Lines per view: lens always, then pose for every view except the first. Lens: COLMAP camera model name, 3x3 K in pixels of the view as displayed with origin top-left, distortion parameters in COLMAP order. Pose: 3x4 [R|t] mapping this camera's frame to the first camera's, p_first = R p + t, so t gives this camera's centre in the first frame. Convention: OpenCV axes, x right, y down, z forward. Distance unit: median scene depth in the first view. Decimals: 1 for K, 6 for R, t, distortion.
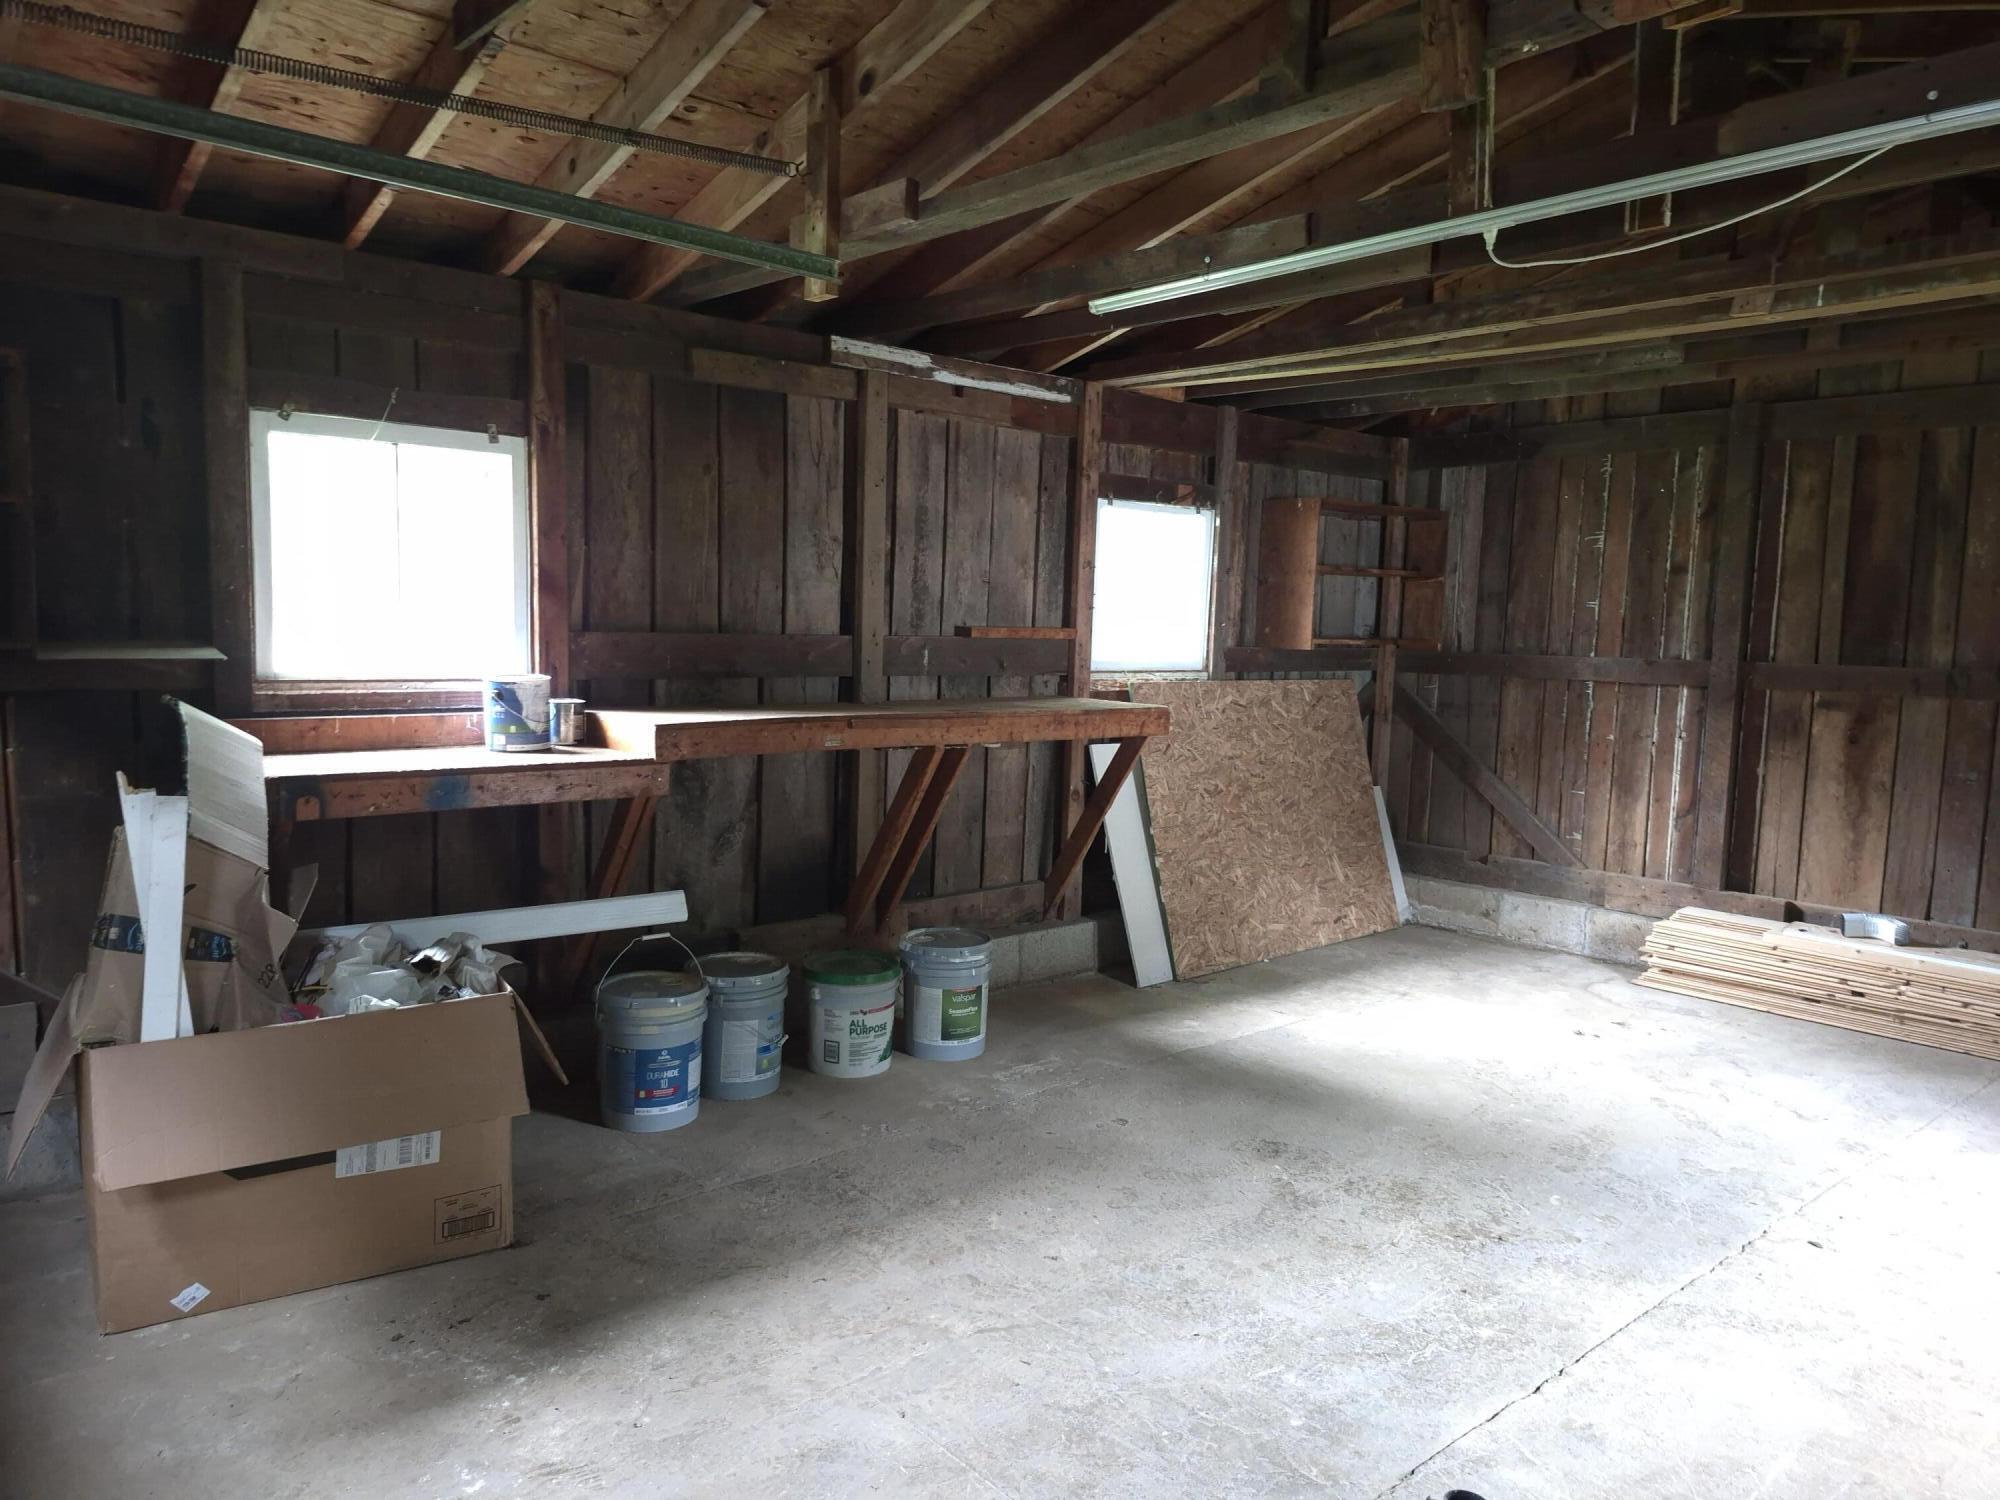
lens RADIAL K [[1367.5, 0, 971.8], [0, 1367.5, 762.5], [0, 0, 1]] dist [0.080622, -0.093667]
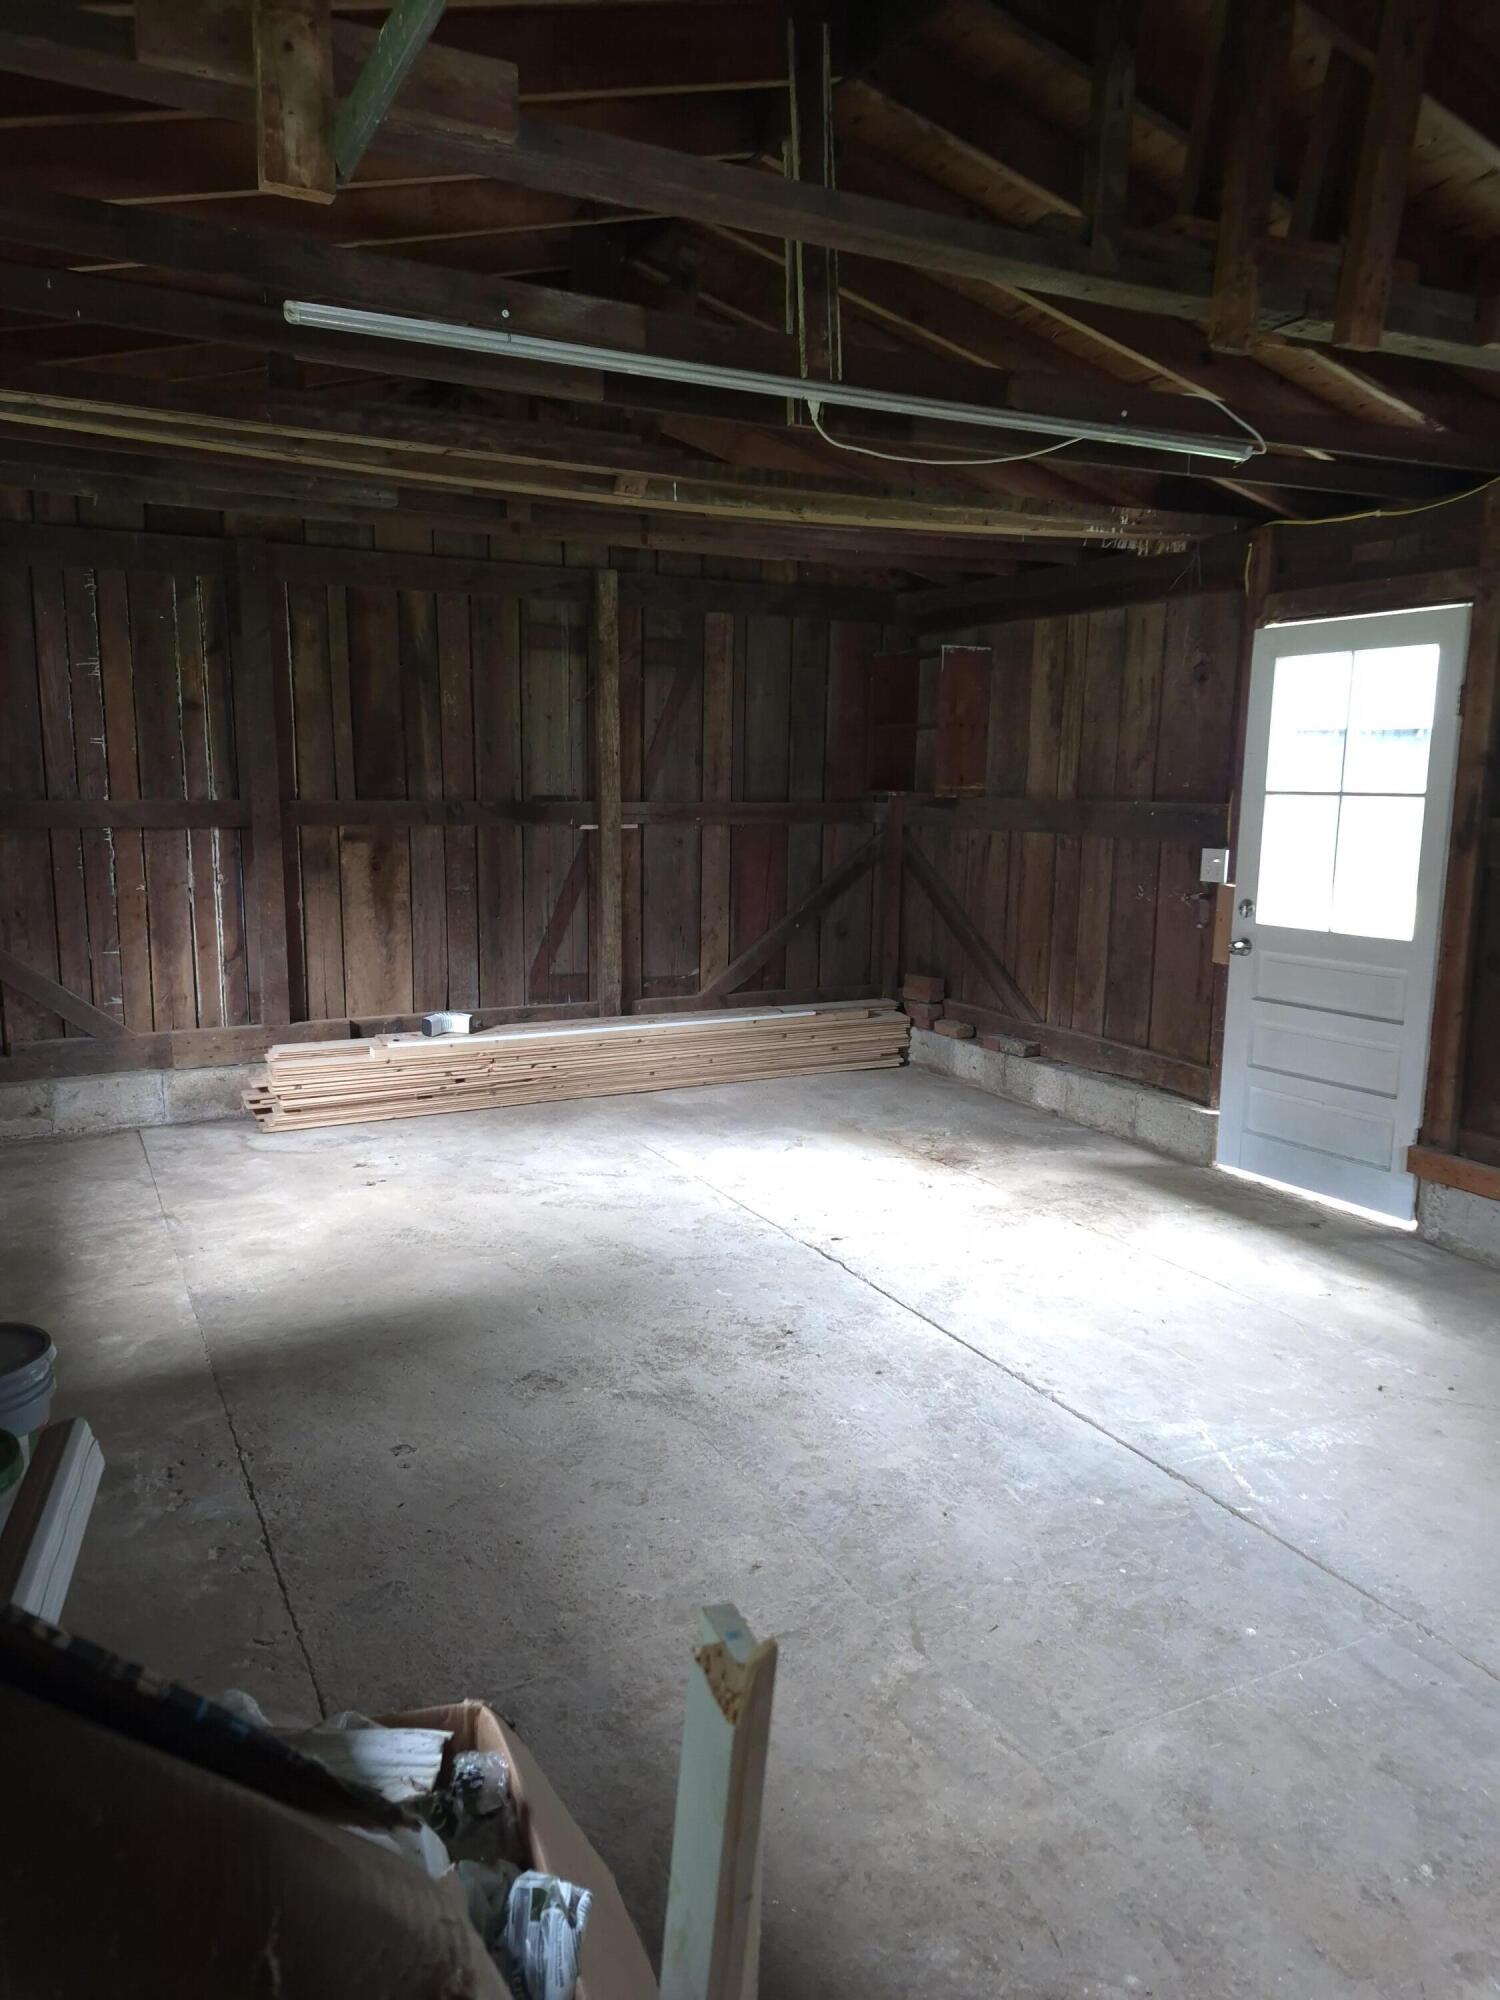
lens RADIAL K [[1367.5, 0, 736.7], [0, 1367.5, 1011.5], [0, 0, 1]] dist [0.080622, -0.093667]
pose [[0.236916, -0.191796, 0.952410, -0.393014], [0.098374, 0.980017, 0.172884, -0.067457], [-0.966537, 0.052733, 0.251049, 0.455632]]
